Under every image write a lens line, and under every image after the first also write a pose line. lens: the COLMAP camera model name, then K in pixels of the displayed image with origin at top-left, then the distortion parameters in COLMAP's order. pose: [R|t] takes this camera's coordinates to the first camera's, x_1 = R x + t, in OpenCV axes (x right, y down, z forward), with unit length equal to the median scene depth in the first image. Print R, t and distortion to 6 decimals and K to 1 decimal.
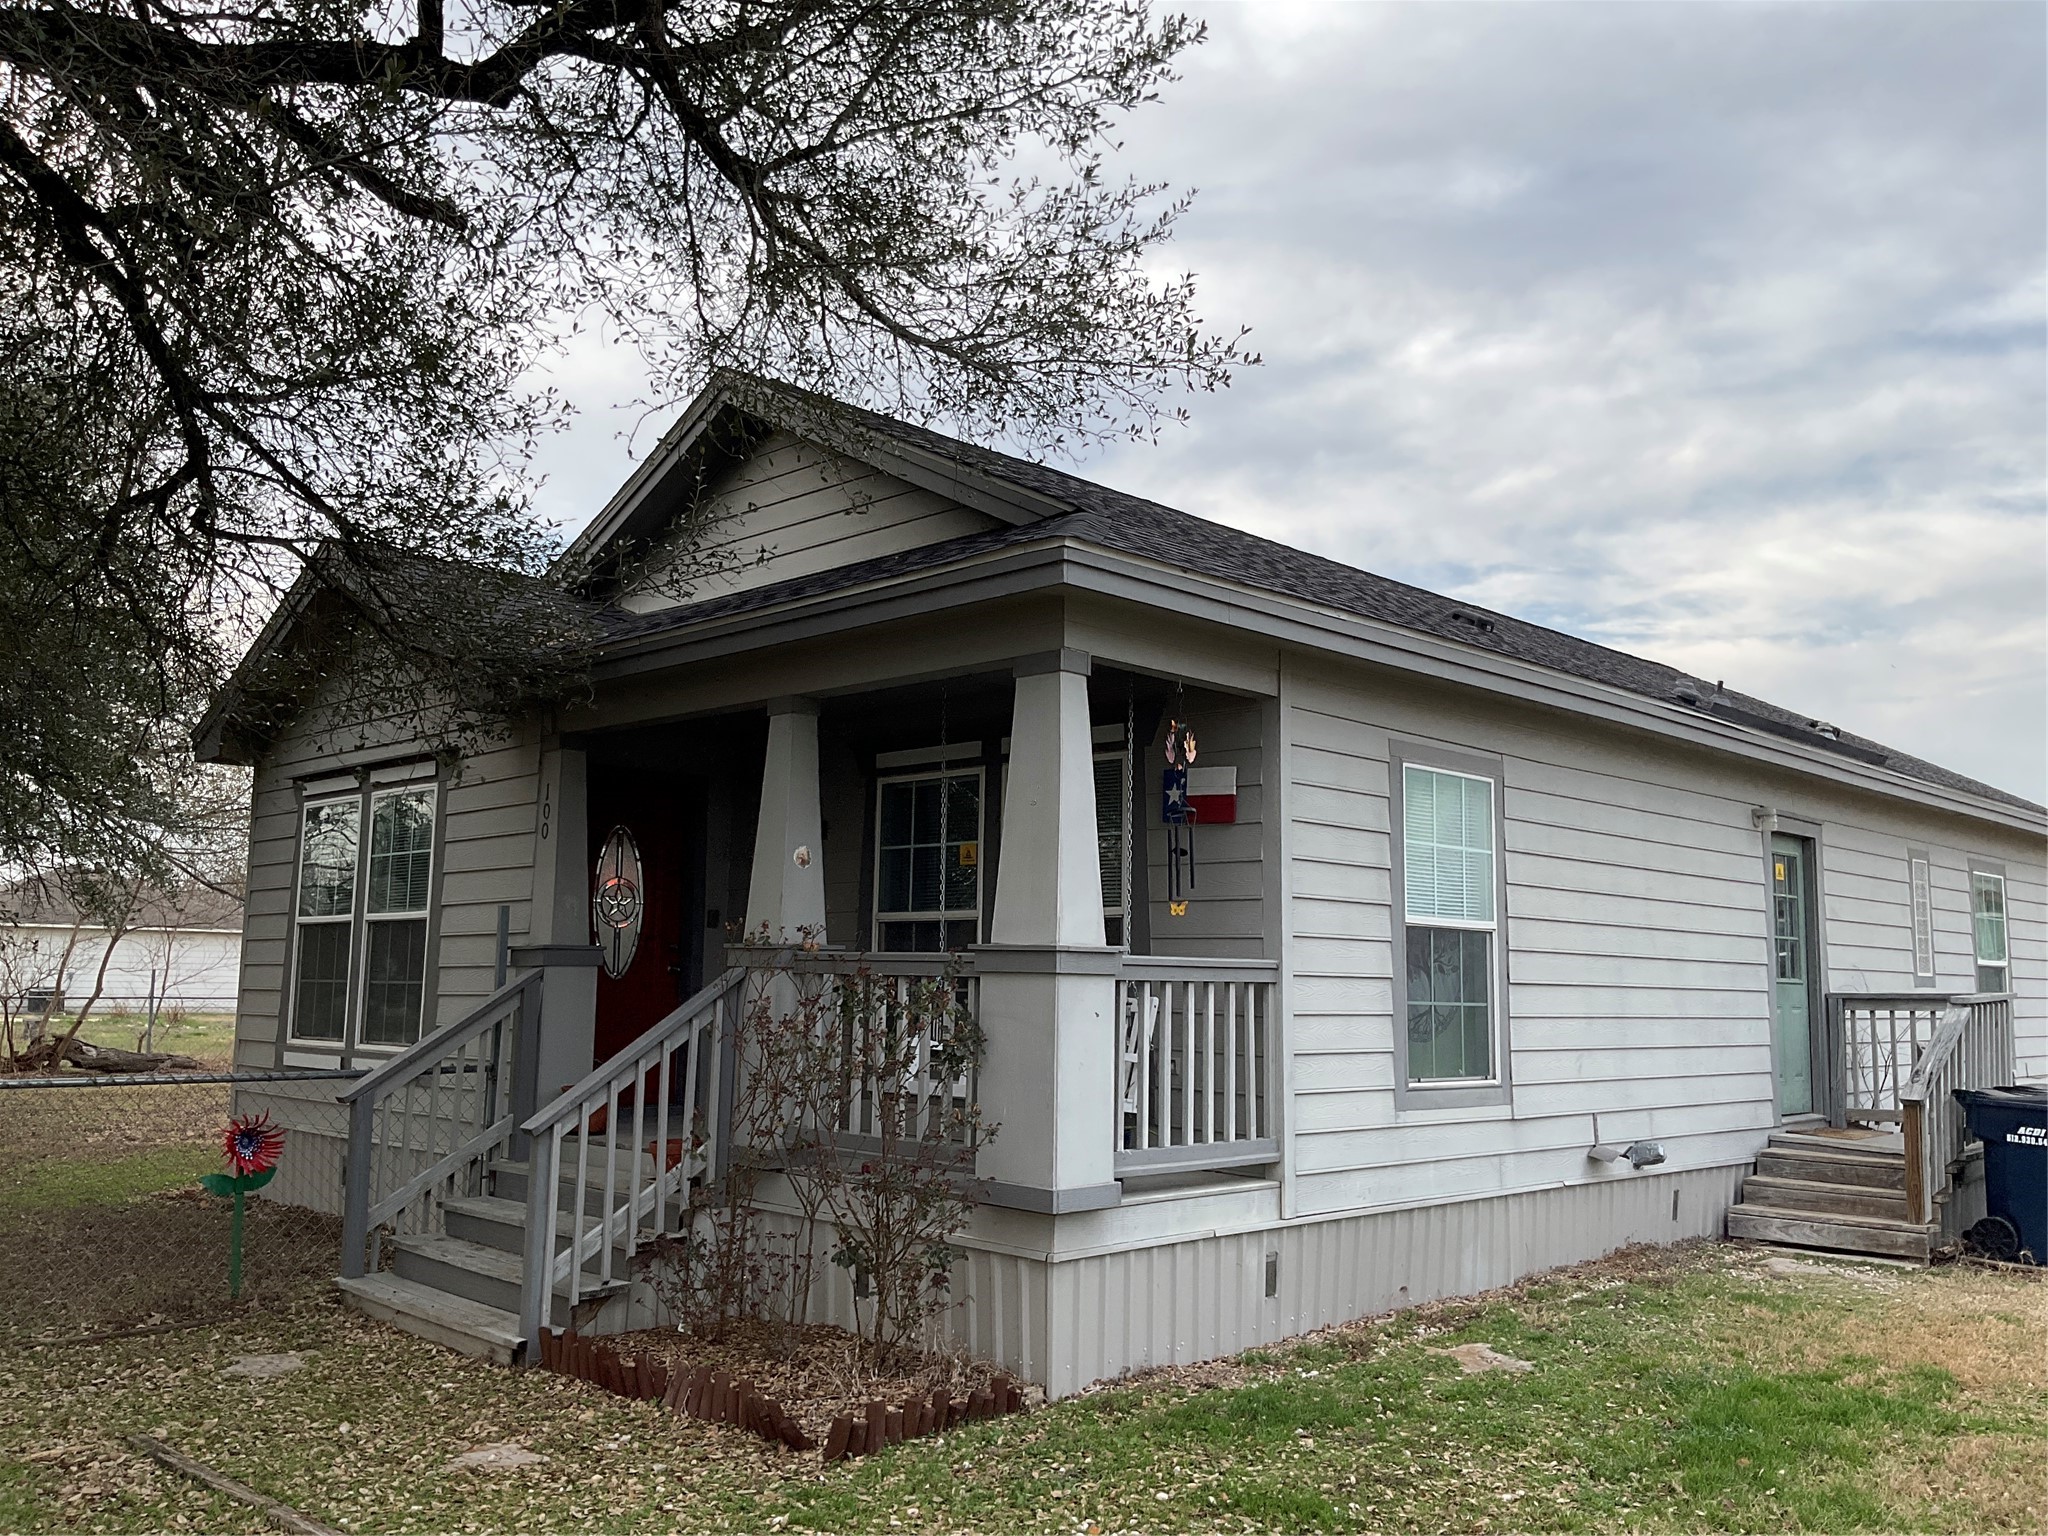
lens RADIAL K [[1720.5, 0, 1029.0], [0, 1720.5, 763.1], [0, 0, 1]] dist [0.082447, -0.143275]
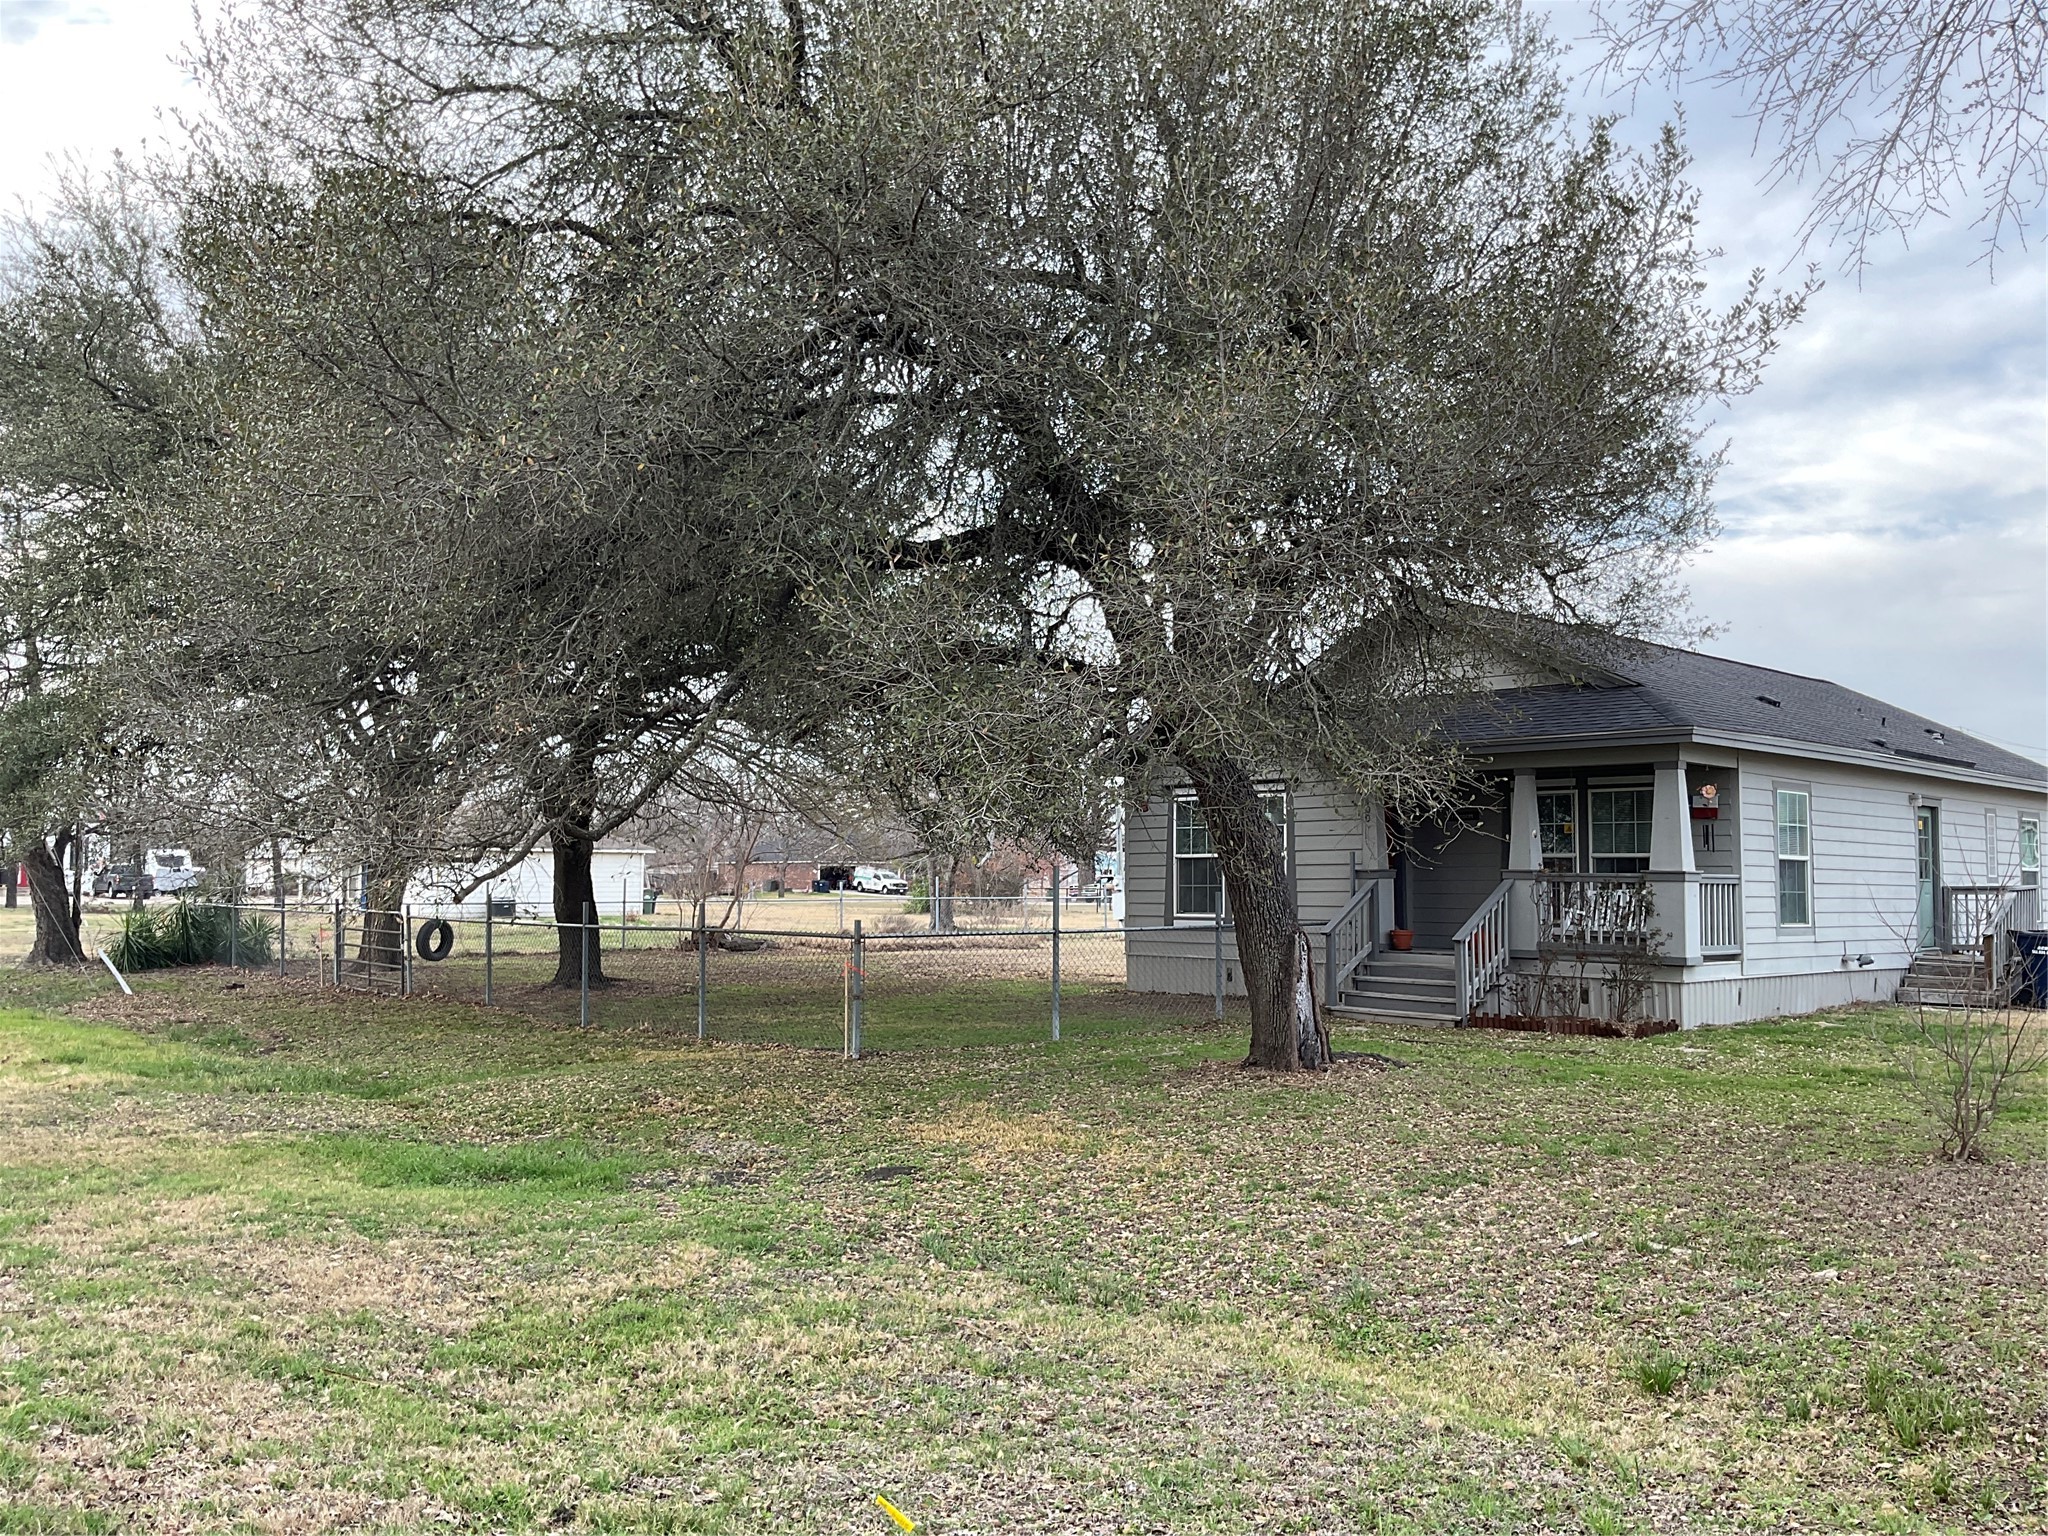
lens RADIAL K [[1685.9, 0, 1019.7], [0, 1685.9, 774.1], [0, 0, 1]] dist [-0.006106, -0.008150]
pose [[0.999124, -0.009938, -0.040655, -0.651540], [0.012341, 0.998164, 0.059301, -0.154446], [0.039991, -0.059751, 0.997412, -1.198542]]
